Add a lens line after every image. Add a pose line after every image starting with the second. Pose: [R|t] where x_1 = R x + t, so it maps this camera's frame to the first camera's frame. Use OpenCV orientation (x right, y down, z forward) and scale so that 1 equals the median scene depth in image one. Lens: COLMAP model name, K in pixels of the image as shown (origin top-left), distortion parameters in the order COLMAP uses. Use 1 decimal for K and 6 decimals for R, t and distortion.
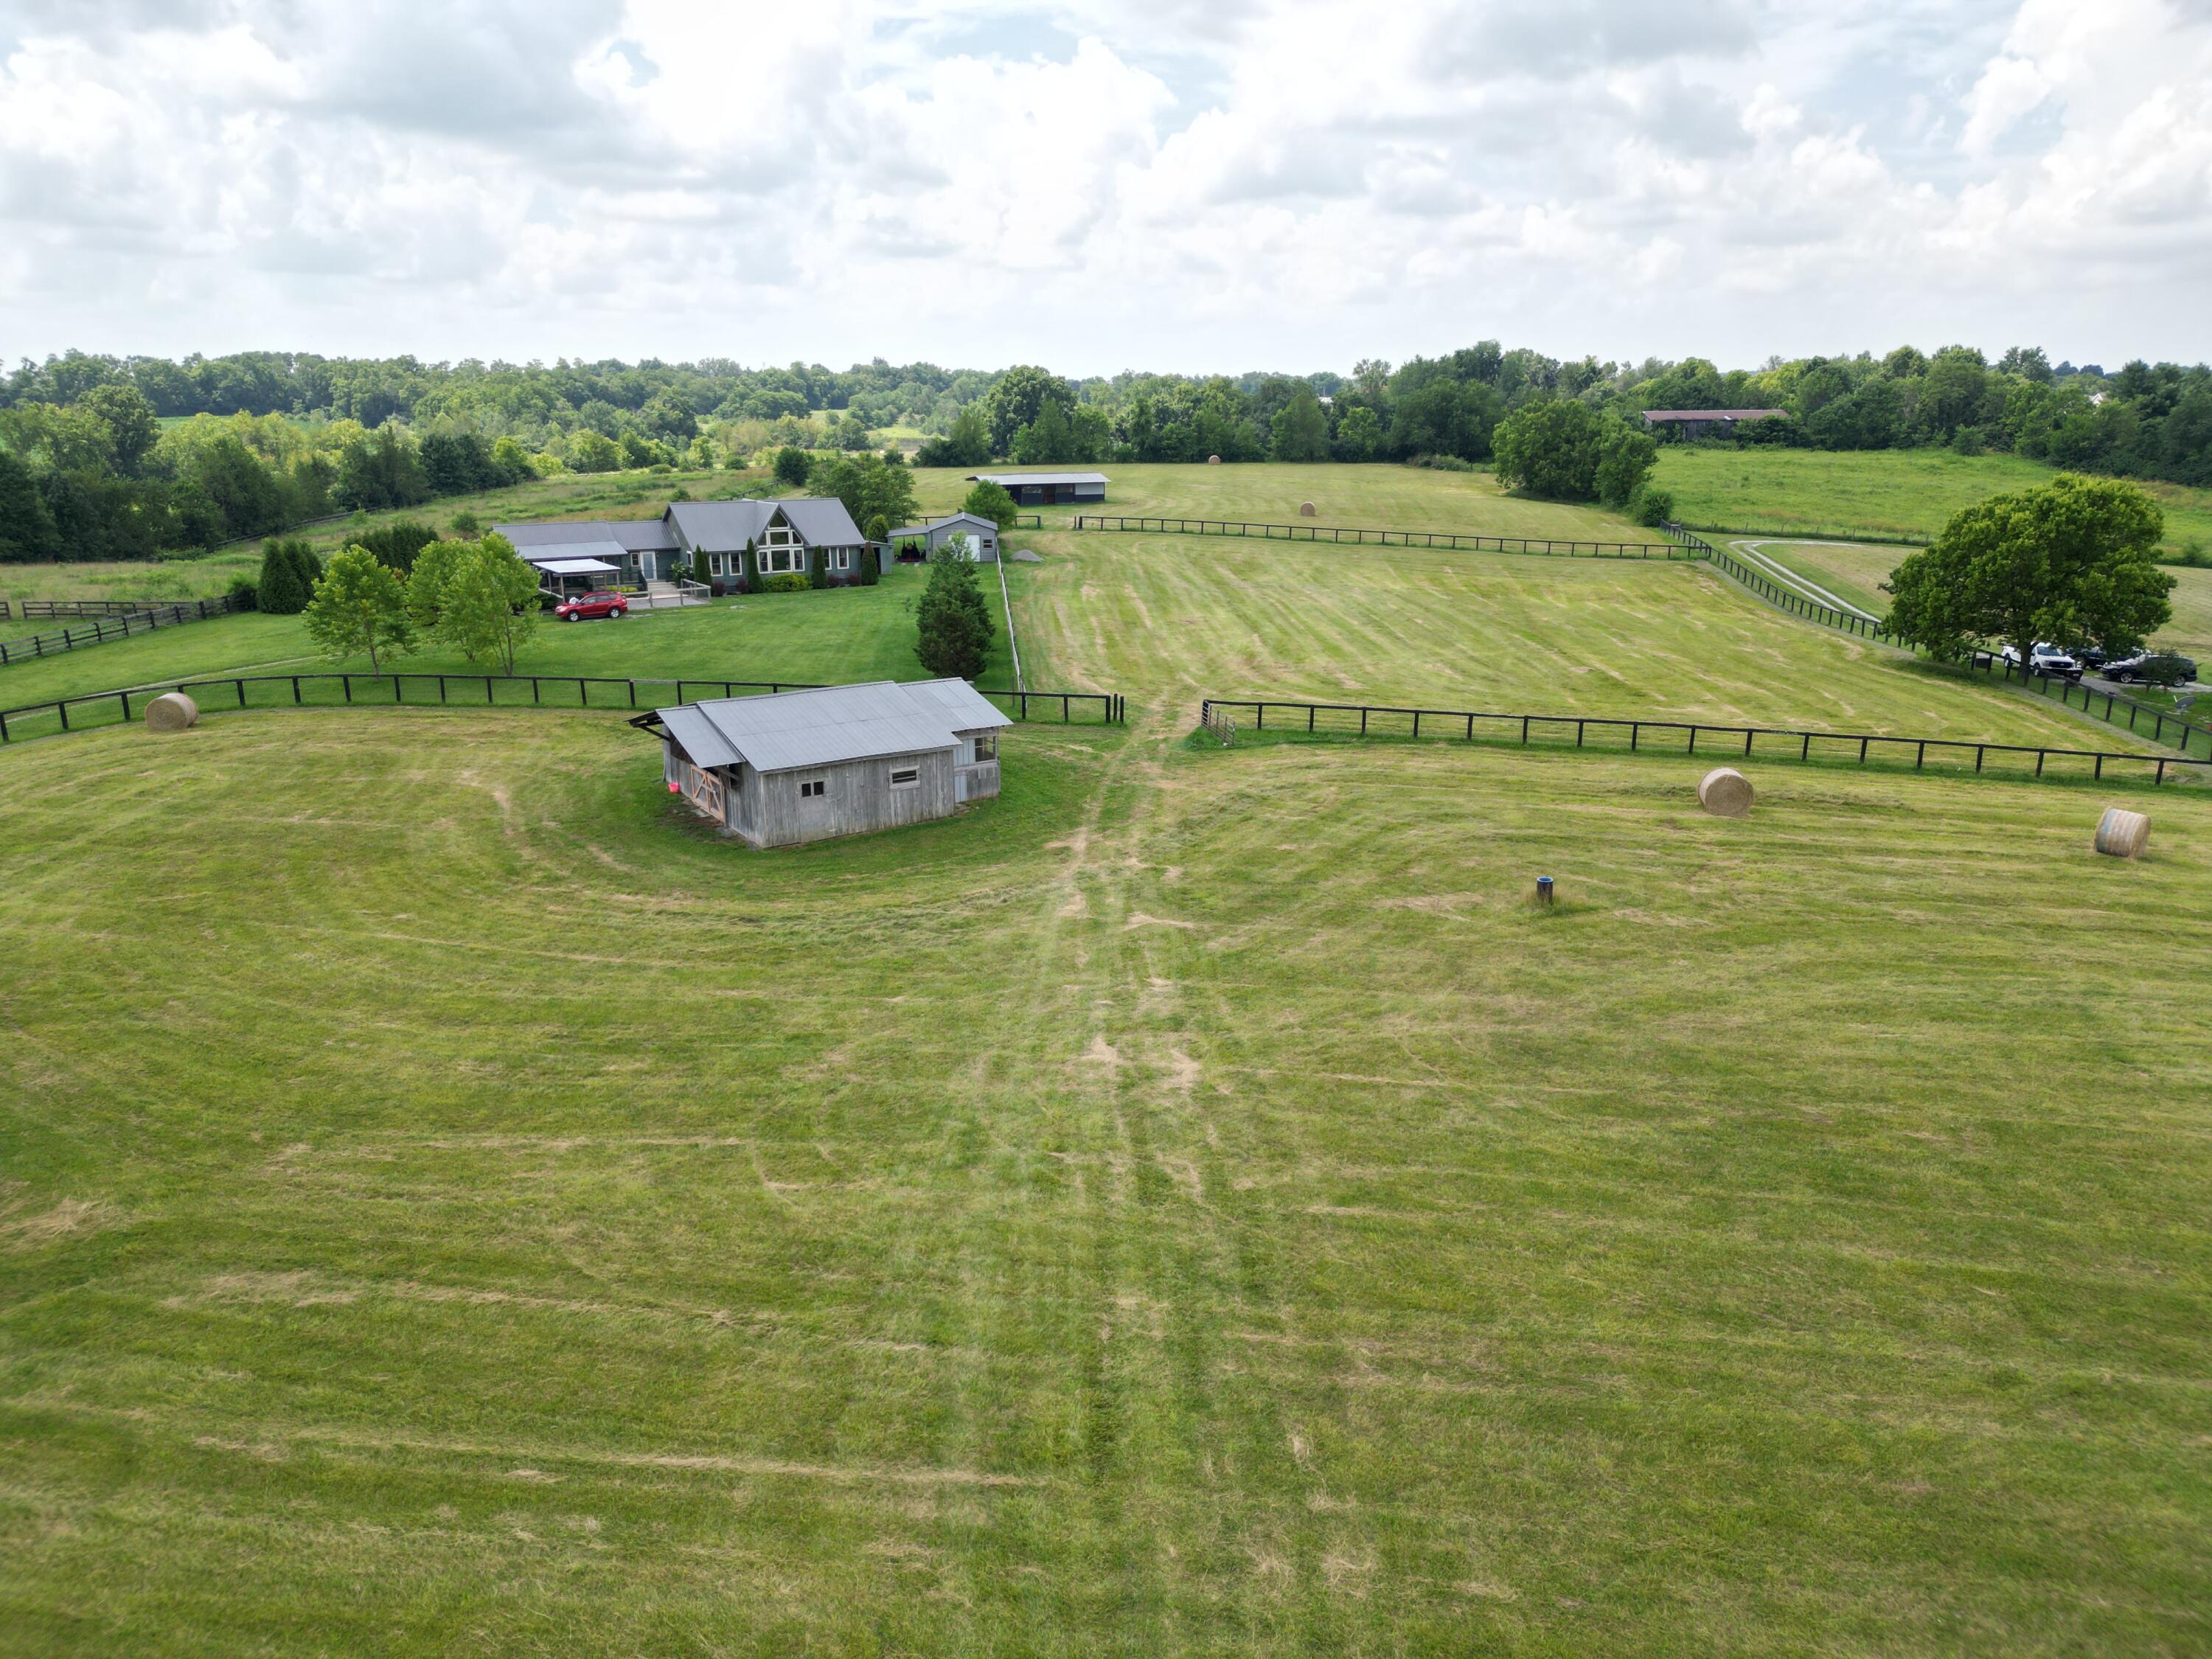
lens RADIAL K [[1542.0, 0, 1106.0], [0, 1542.0, 829.5], [0, 0, 1]] dist [0.055579, -0.043993]
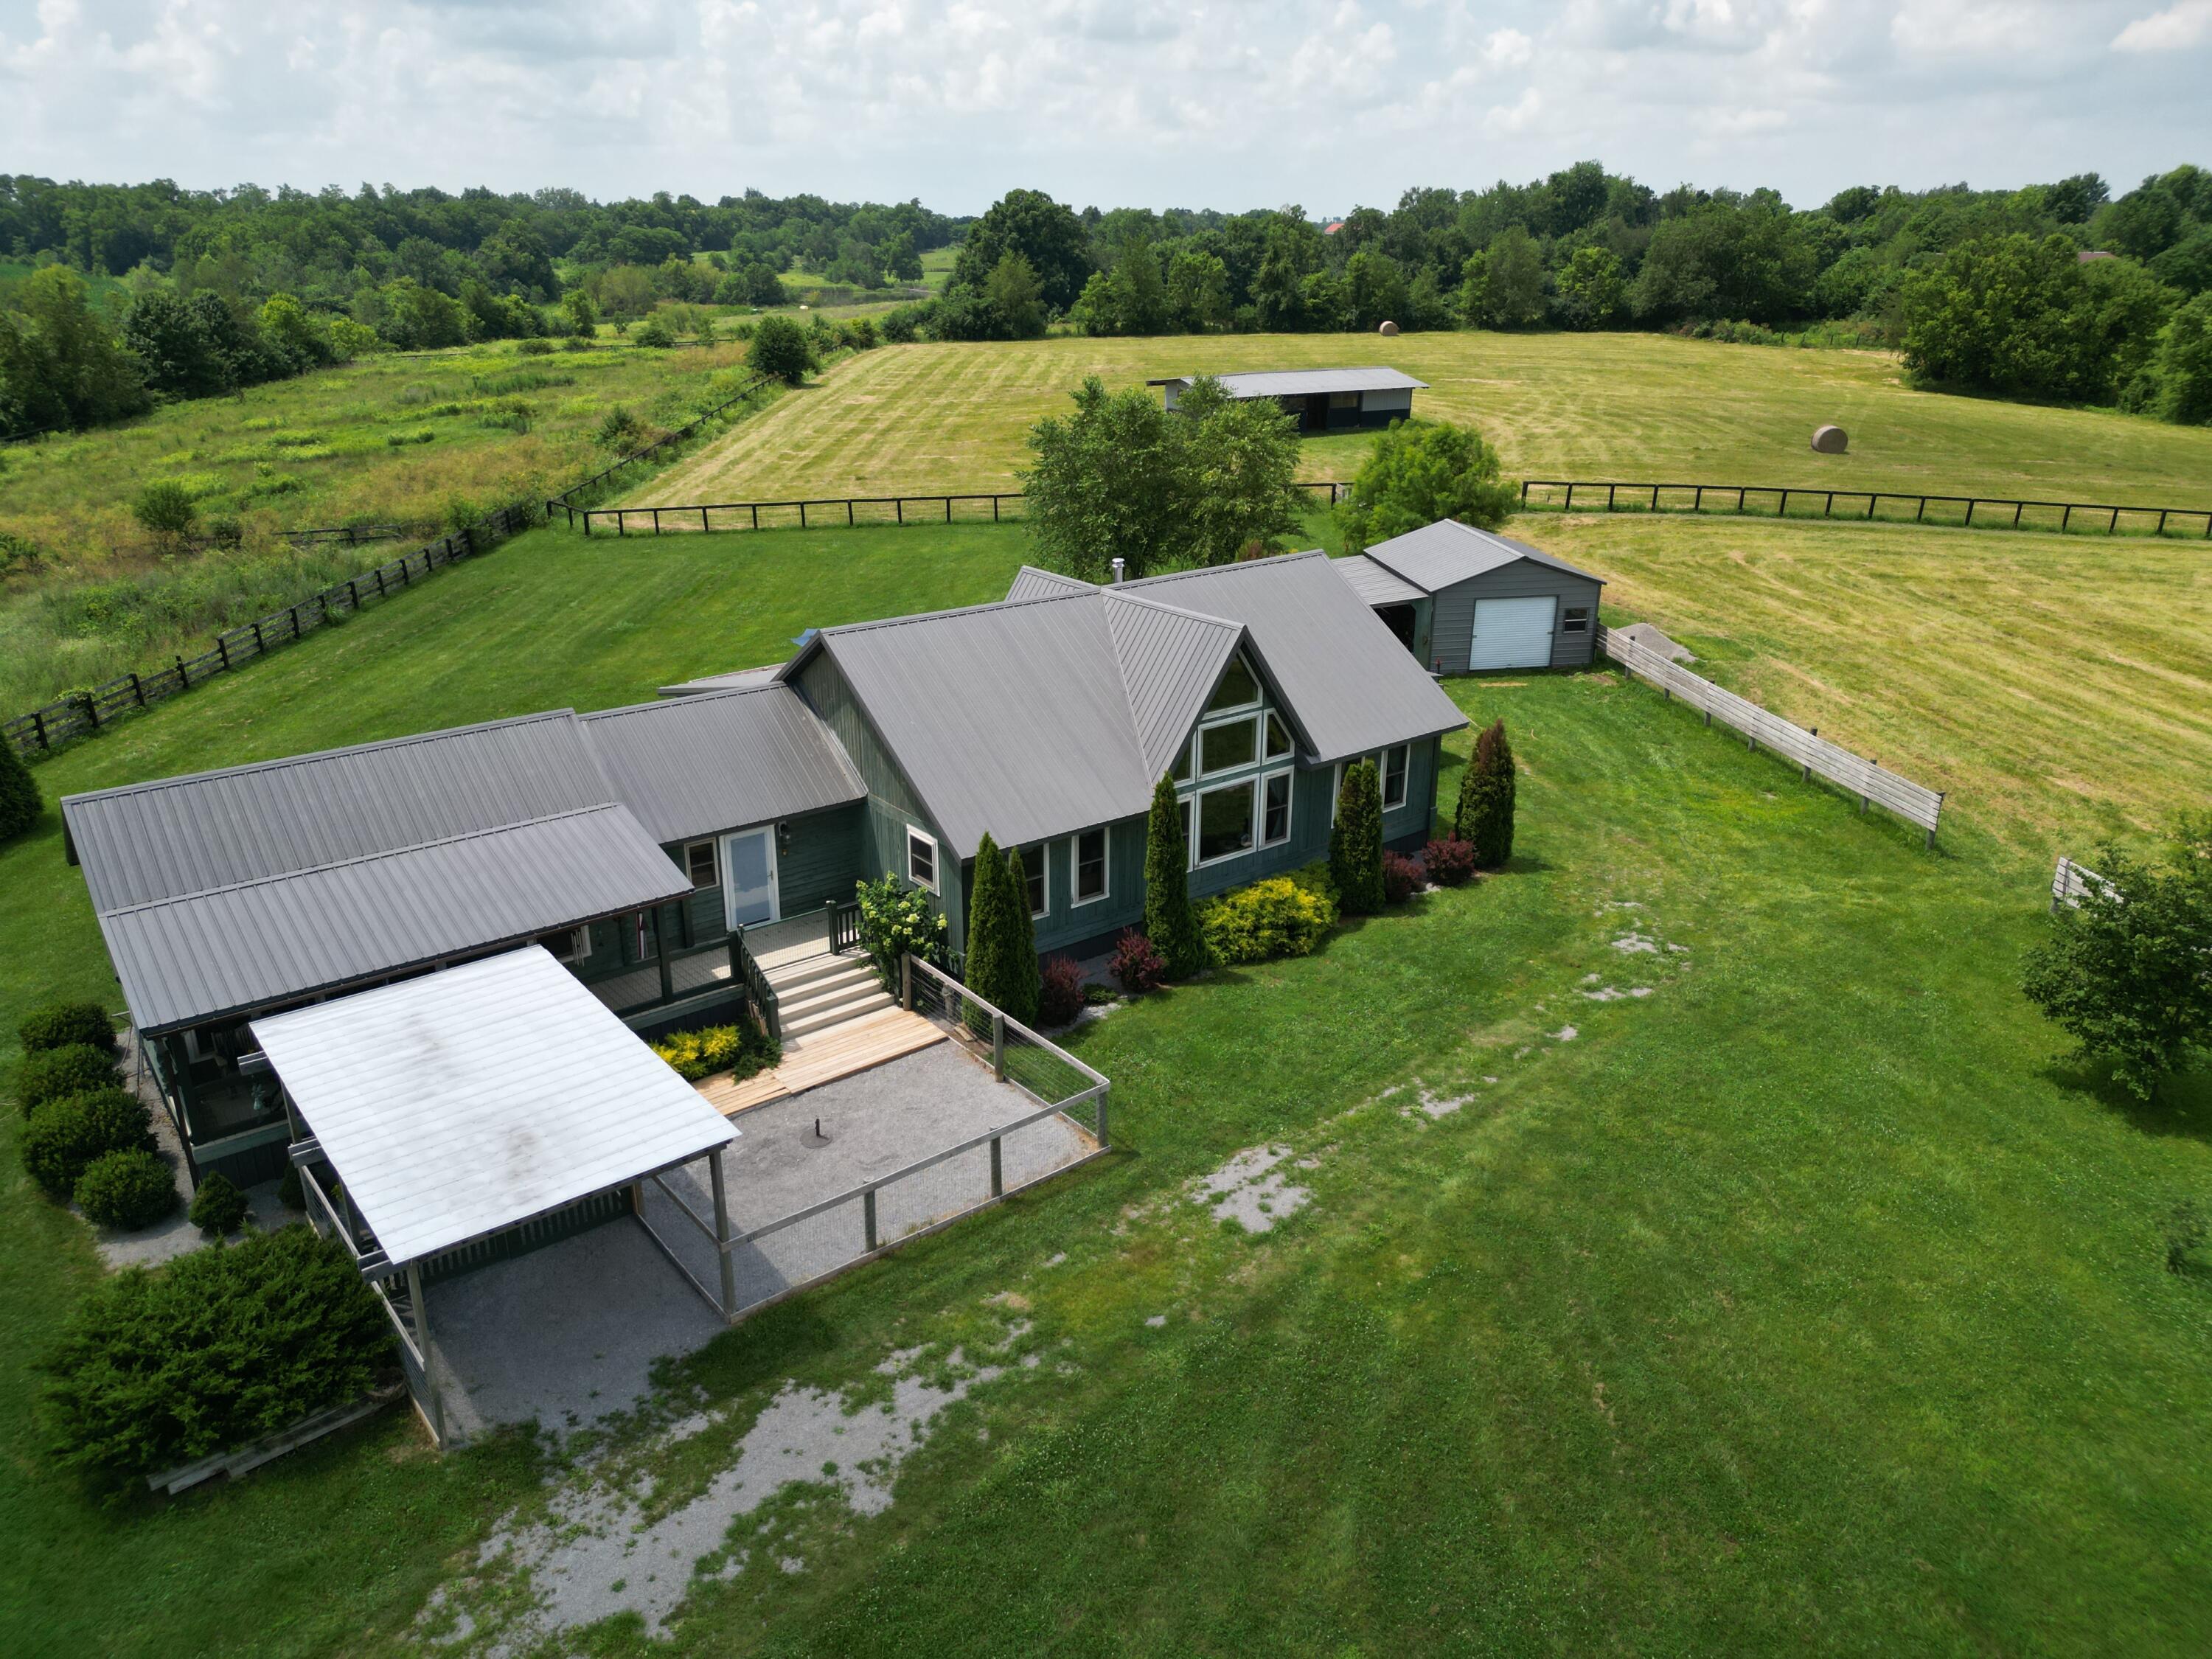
lens RADIAL K [[1542.0, 0, 1106.0], [0, 1542.0, 829.5], [0, 0, 1]] dist [0.055579, -0.043993]
pose [[0.996031, -0.030126, 0.083751, -0.082292], [0.022388, 0.995521, 0.091849, -0.064142], [-0.086143, -0.089609, 0.992245, 0.236853]]
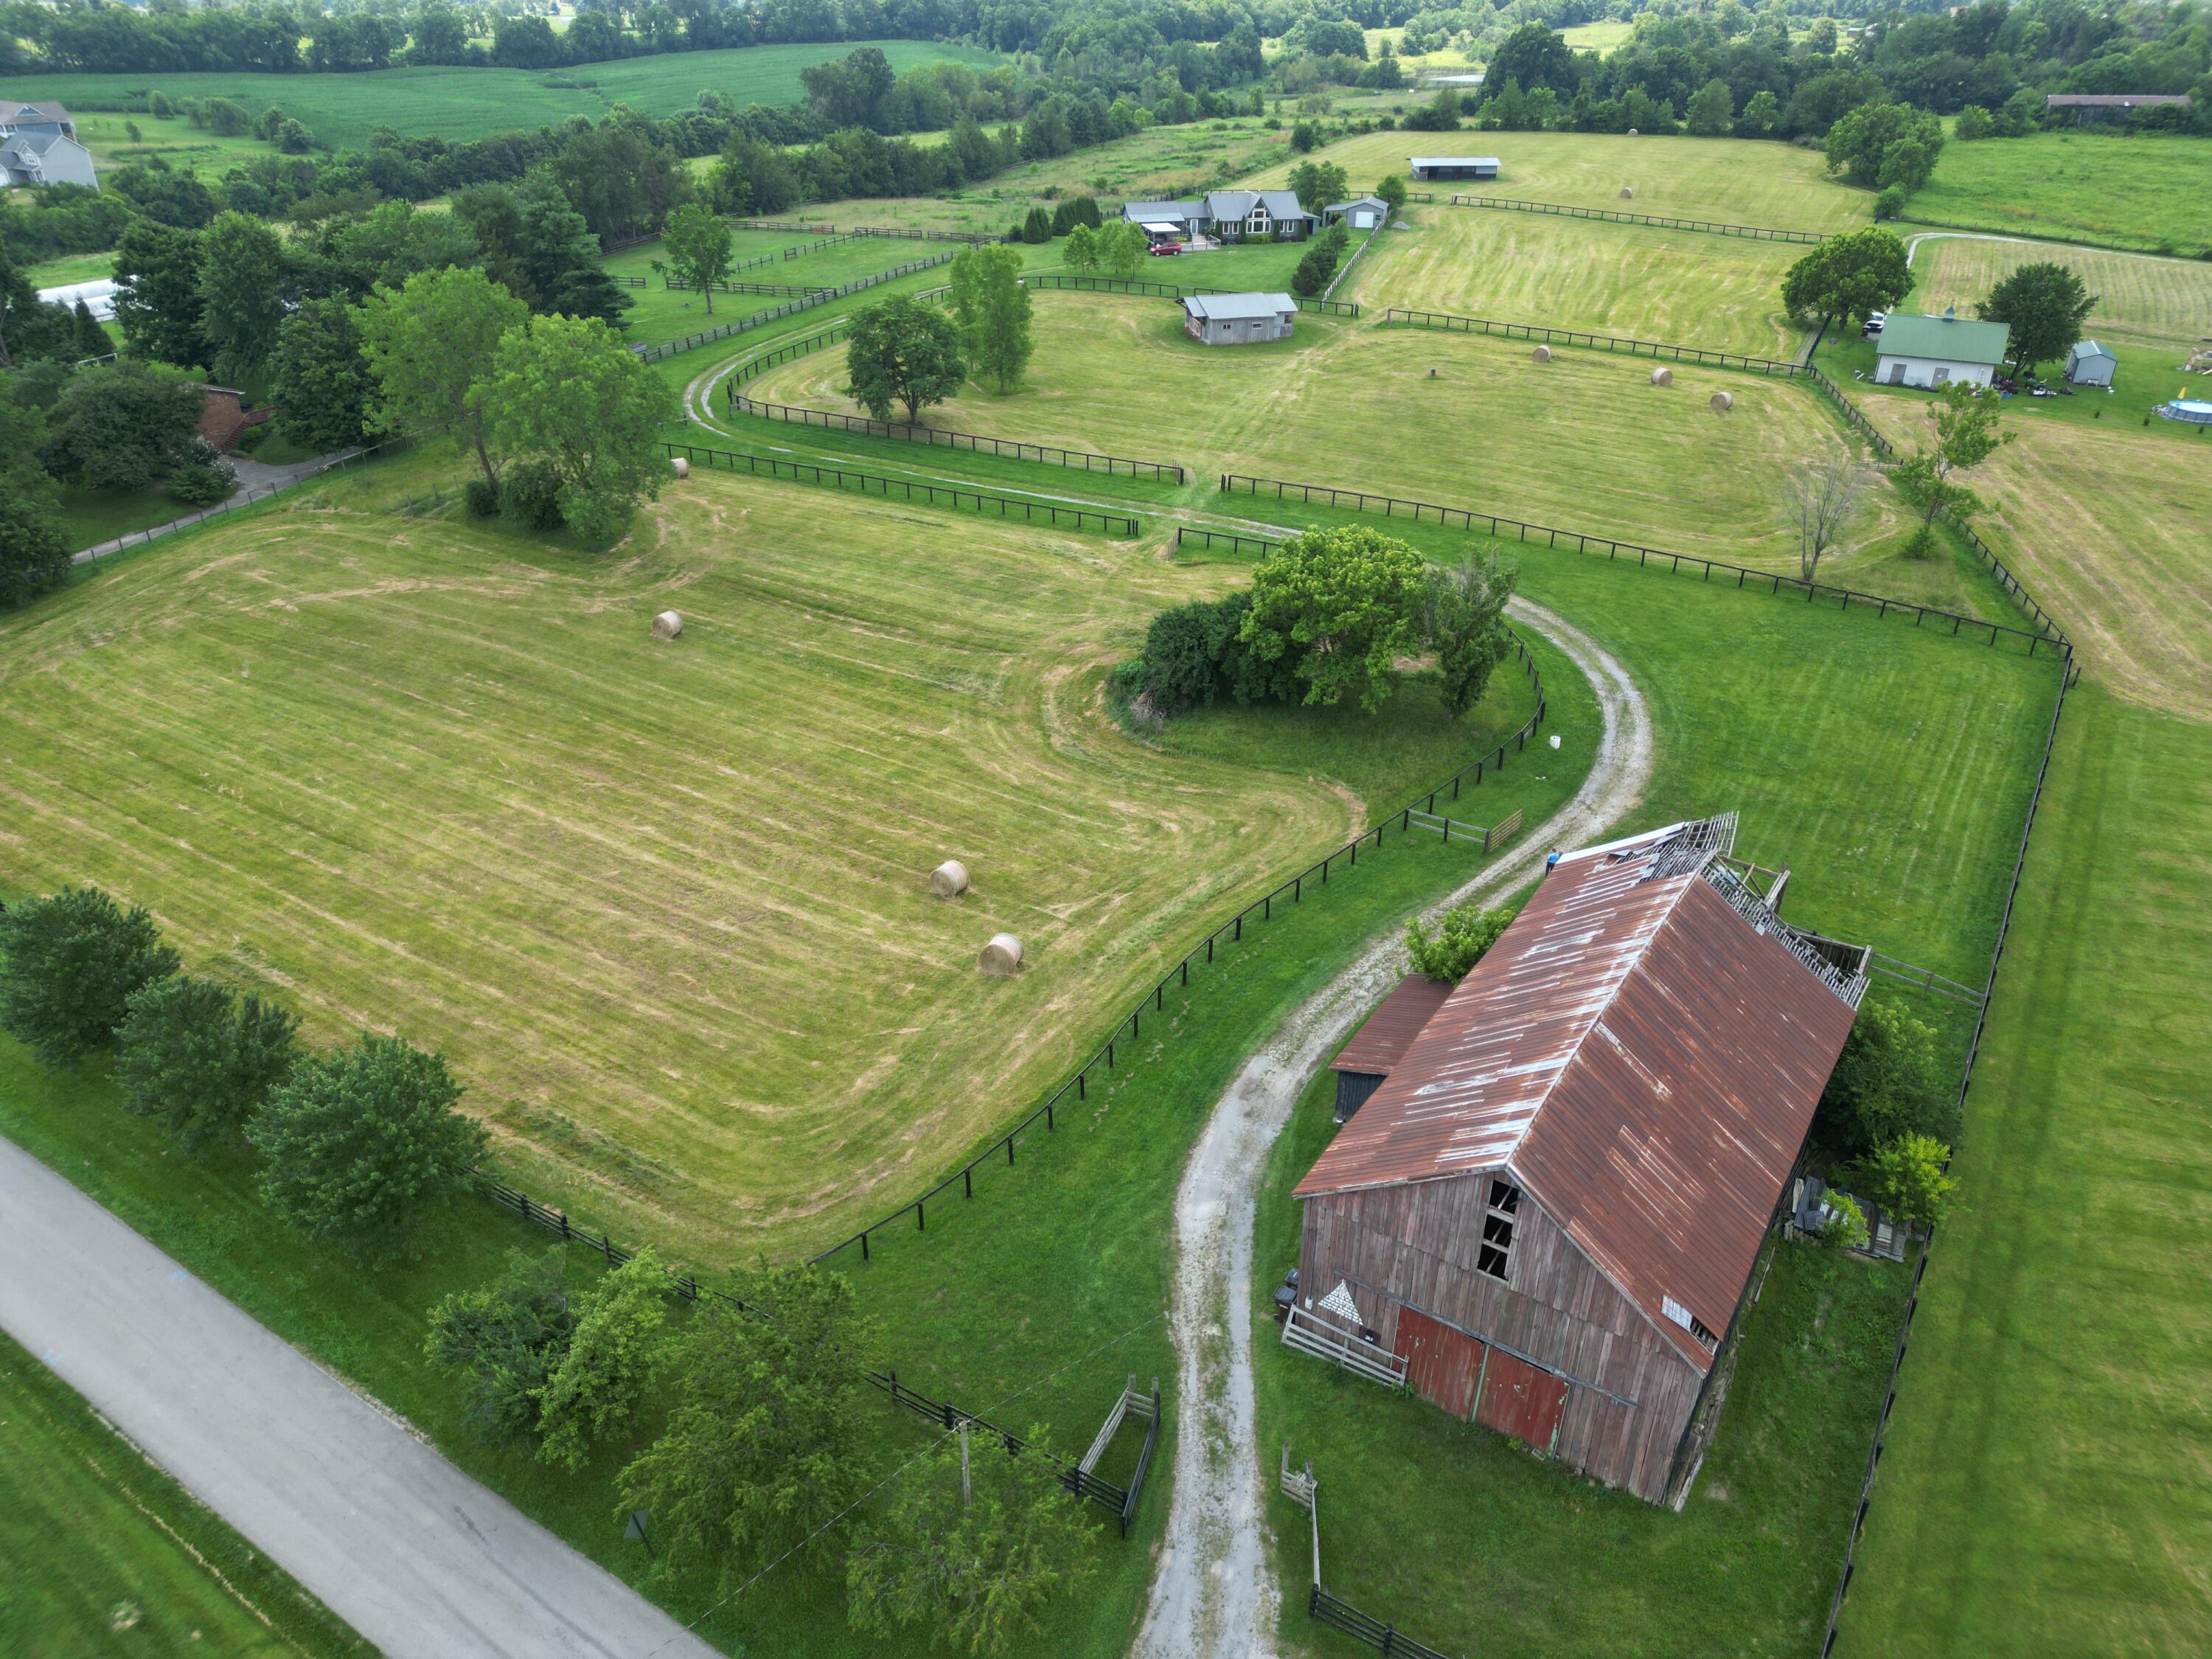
lens RADIAL K [[1573.3, 0, 1092.6], [0, 1573.3, 827.6], [0, 0, 1]] dist [0.011745, 0.002070]
pose [[0.936488, 0.172738, -0.305208, 0.109158], [-0.098547, 0.964834, 0.243689, 0.031195], [0.336569, -0.198135, 0.920578, -0.346691]]
